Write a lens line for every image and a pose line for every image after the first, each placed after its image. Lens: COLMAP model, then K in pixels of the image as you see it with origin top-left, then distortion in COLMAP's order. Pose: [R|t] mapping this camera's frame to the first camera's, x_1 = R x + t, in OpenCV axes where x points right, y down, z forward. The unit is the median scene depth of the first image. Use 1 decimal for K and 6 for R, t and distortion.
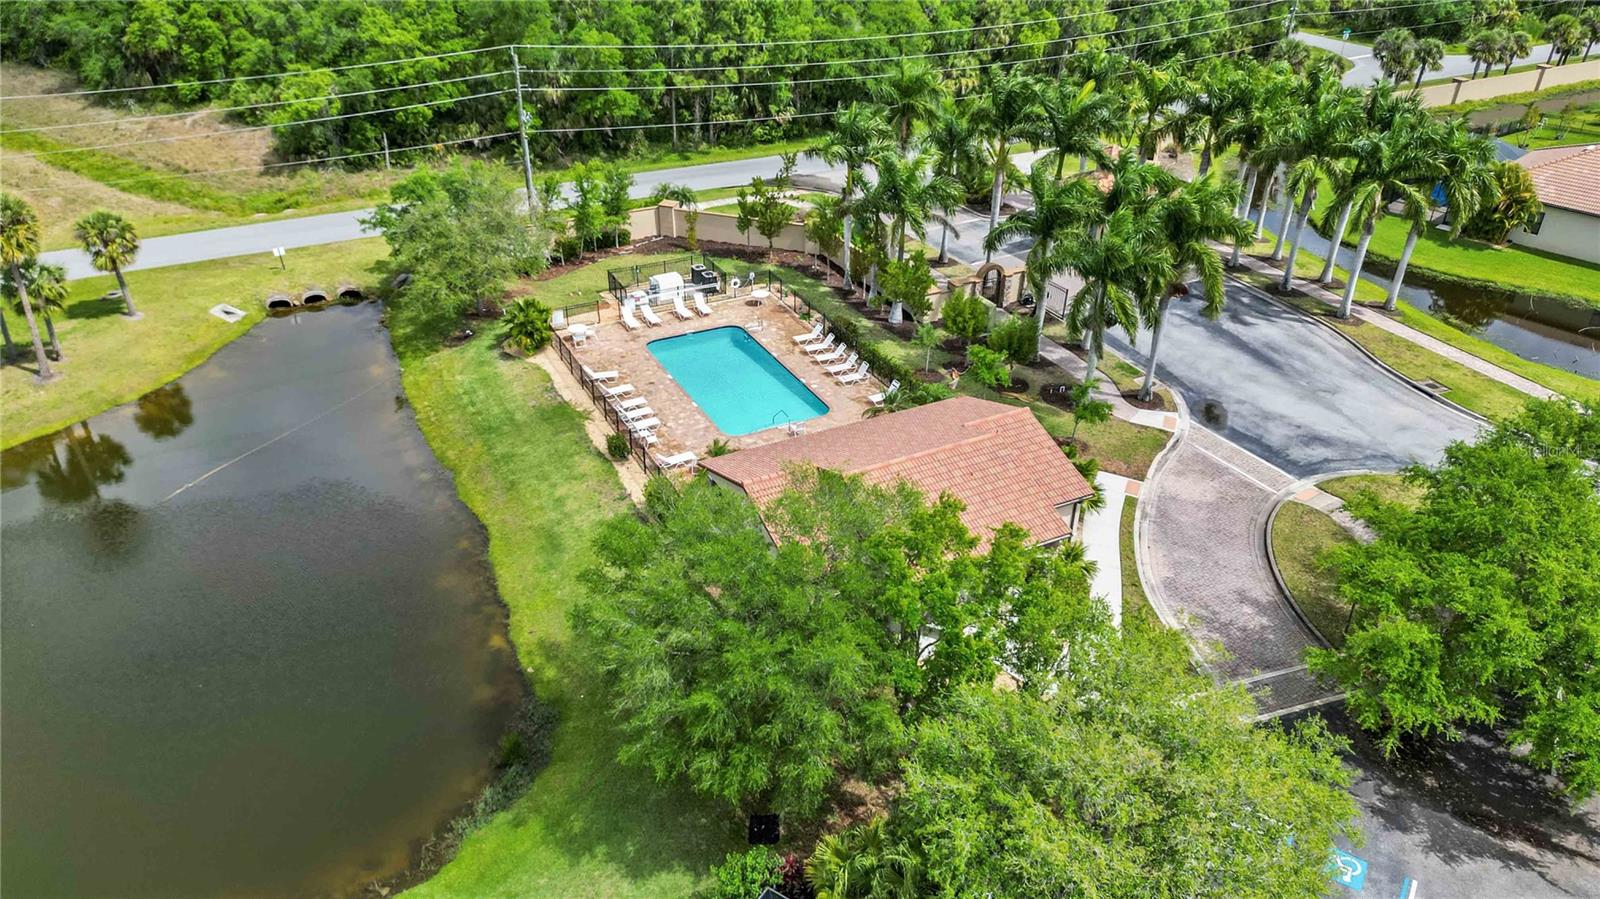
lens RADIAL K [[1164.5, 0, 833.7], [0, 1164.5, 449.3], [0, 0, 1]] dist [0.055699, -0.048269]
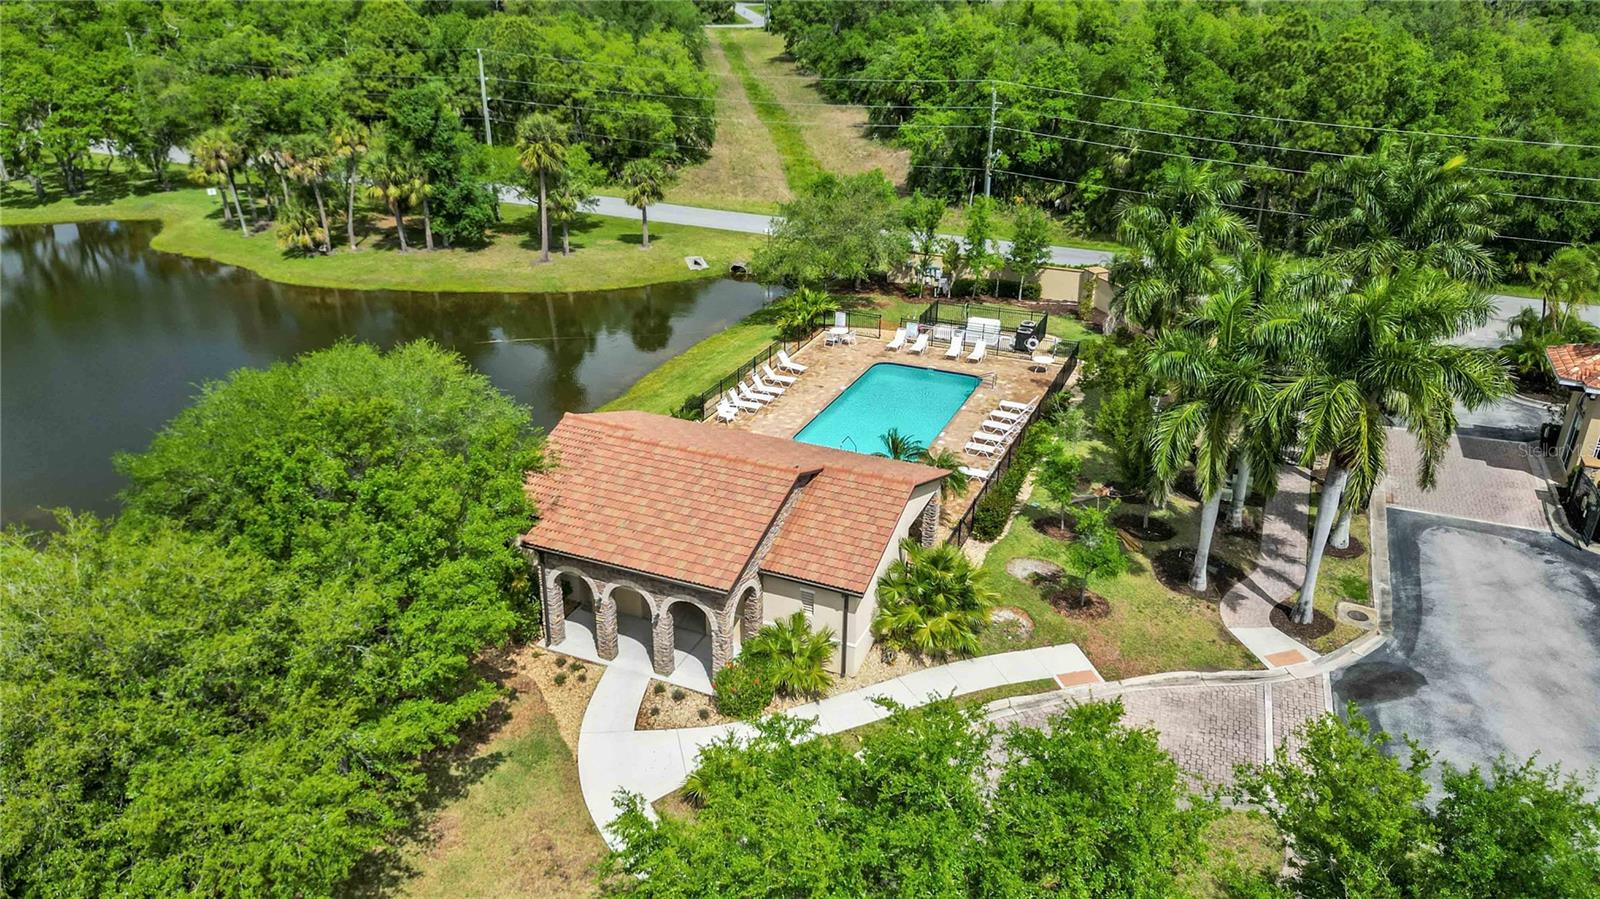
lens RADIAL K [[1164.5, 0, 833.7], [0, 1164.5, 449.3], [0, 0, 1]] dist [0.055699, -0.048269]
pose [[0.620165, 0.307081, -0.721870, 0.487372], [-0.396417, 0.916740, 0.049413, -0.053100], [0.676941, 0.255517, 0.690262, 0.303369]]
